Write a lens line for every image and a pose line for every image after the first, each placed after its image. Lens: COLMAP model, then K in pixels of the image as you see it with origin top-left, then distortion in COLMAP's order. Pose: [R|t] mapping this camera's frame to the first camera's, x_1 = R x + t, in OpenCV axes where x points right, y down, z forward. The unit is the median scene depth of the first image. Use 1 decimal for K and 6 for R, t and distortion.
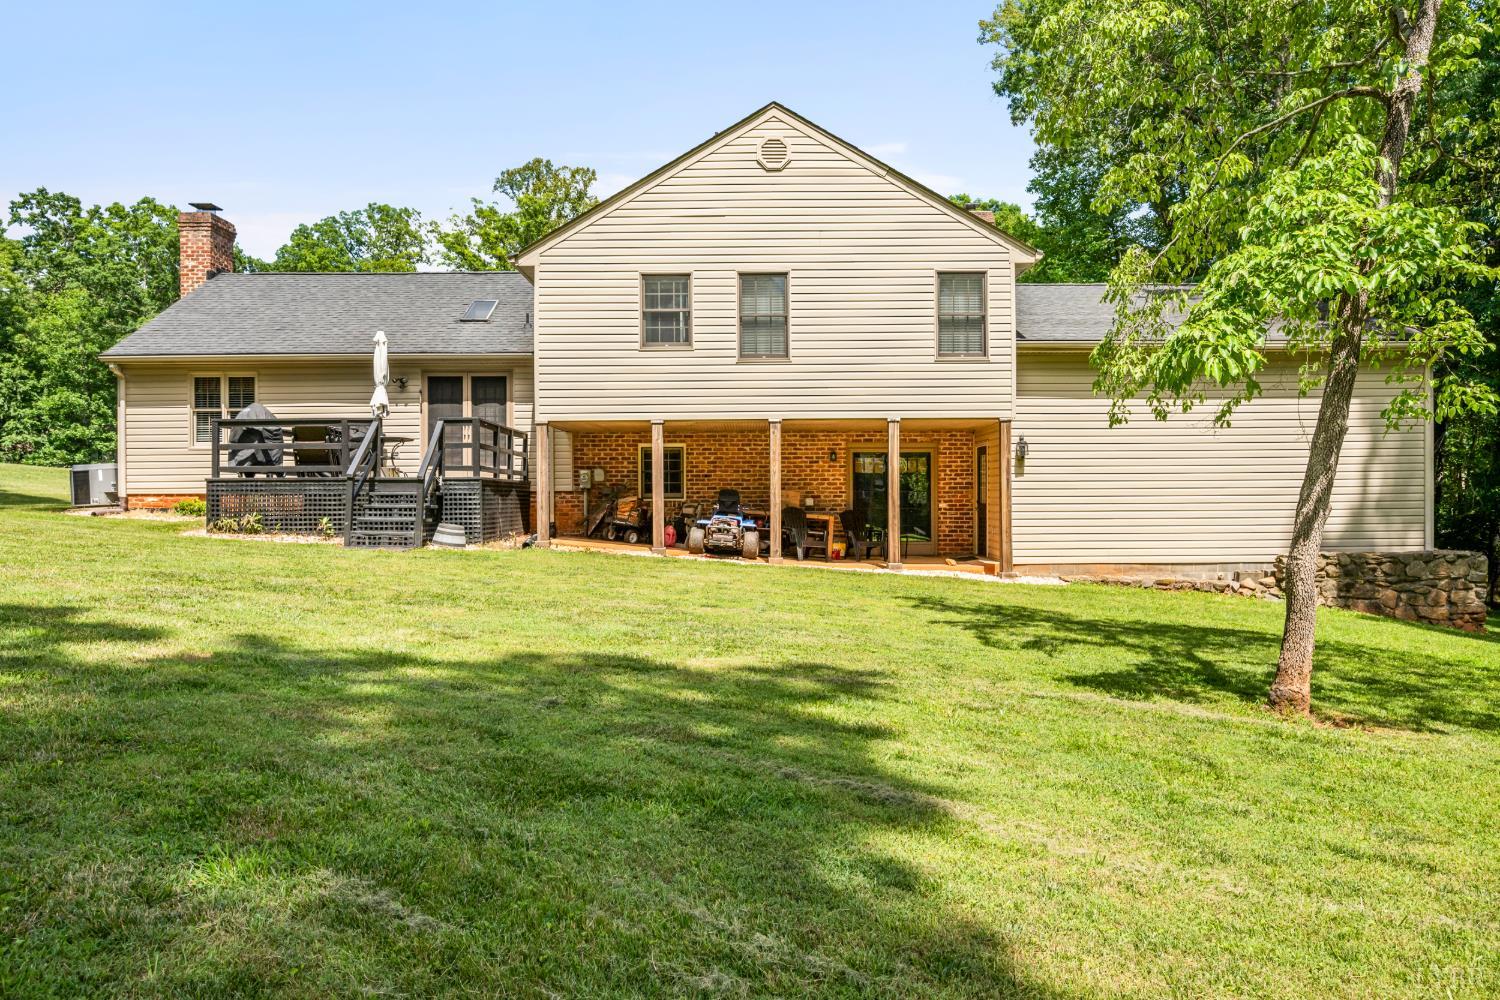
lens RADIAL K [[1015.5, 0, 750.0], [0, 1015.5, 500.0], [0, 0, 1]] dist [-0.004643, -0.001789]
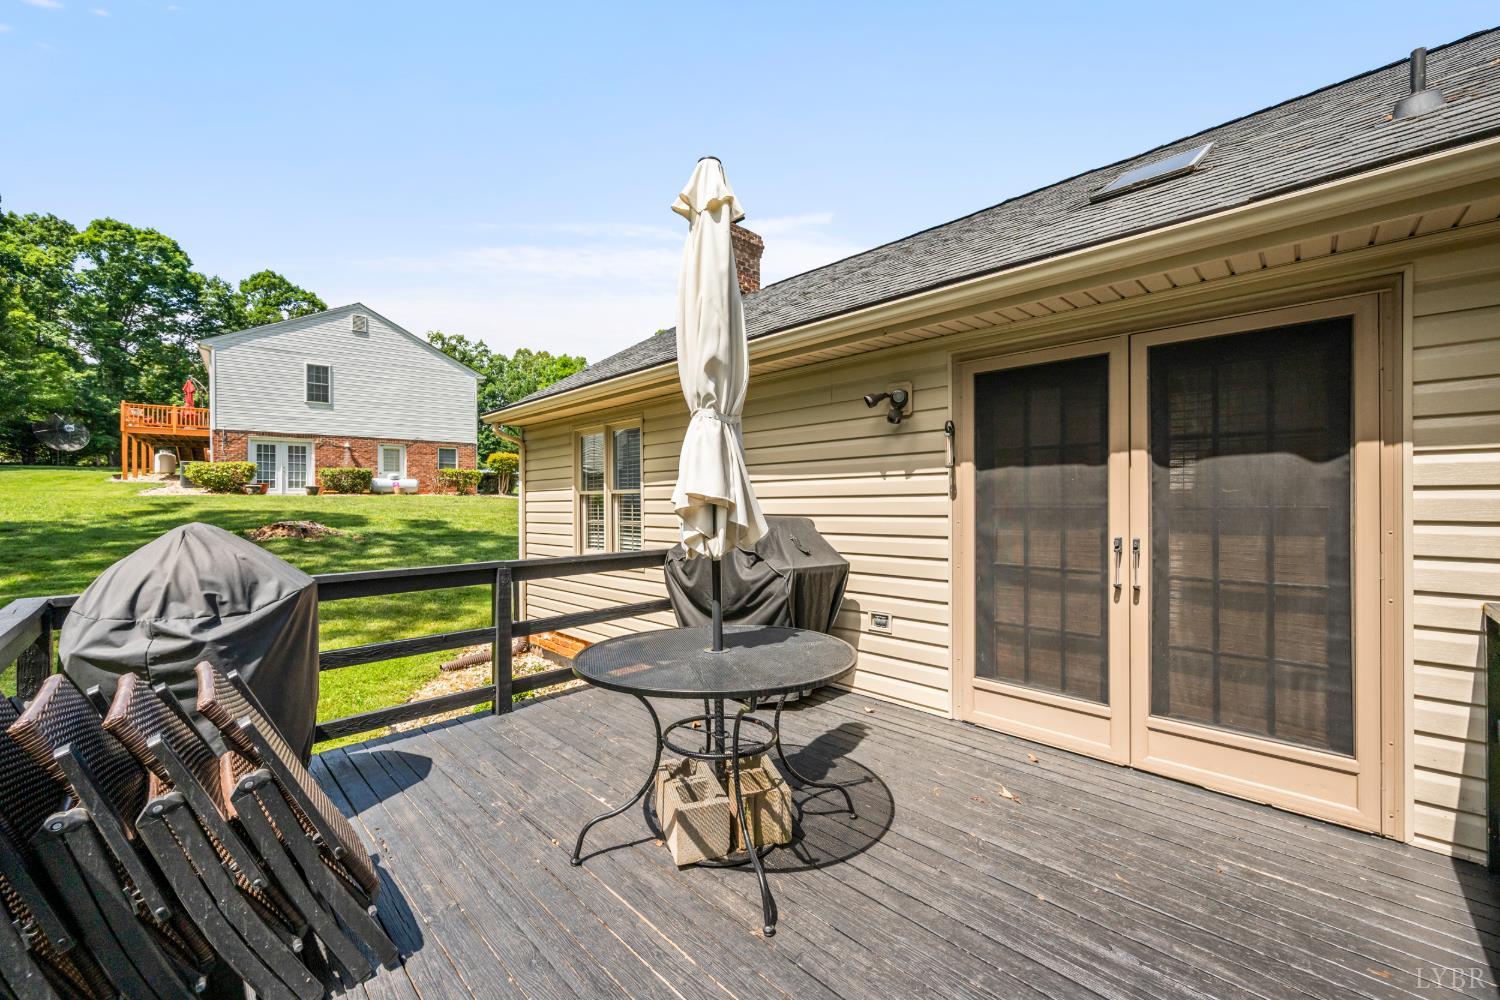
lens RADIAL K [[590.1, 0, 757.2], [0, 590.1, 499.4], [0, 0, 1]] dist [-0.000037, -0.000122]
pose [[0.706962, 0.000946, -0.707250, -0.240768], [-0.015953, 0.999766, -0.014608, -0.081930], [0.707071, 0.021610, 0.706812, 0.834432]]
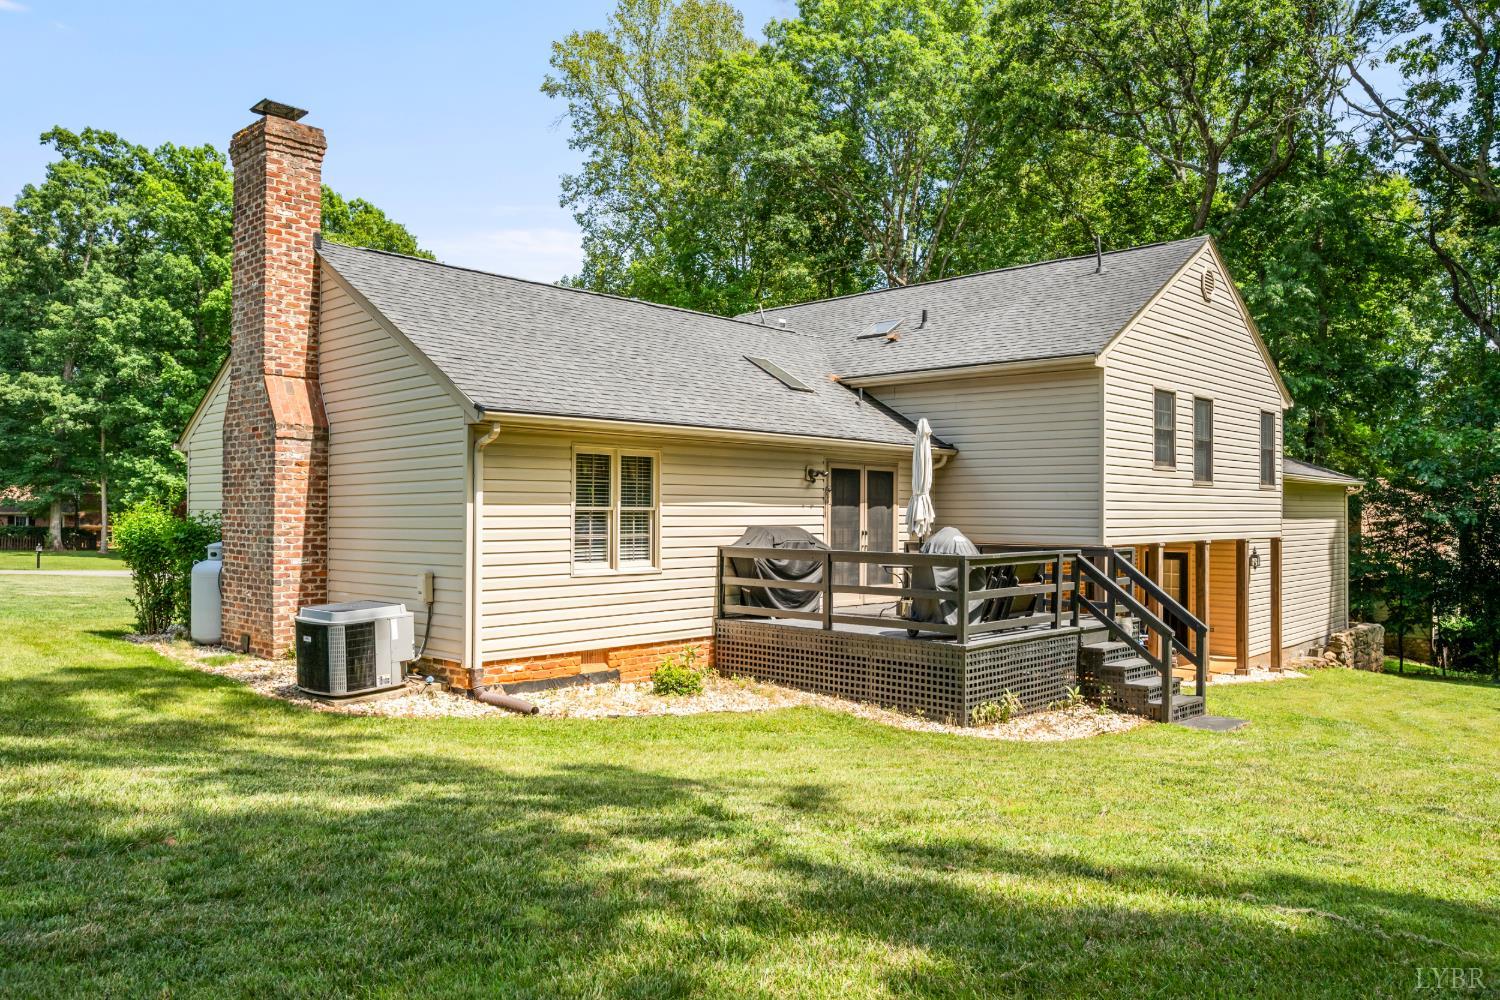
lens RADIAL K [[1089.2, 0, 750.0], [0, 1089.2, 500.0], [0, 0, 1]] dist [0.000513, 0.002631]
pose [[0.690074, 0.020161, 0.723458, -0.936218], [-0.006293, 0.999741, -0.021857, -0.080756], [-0.723712, 0.010530, 0.690022, 0.491591]]
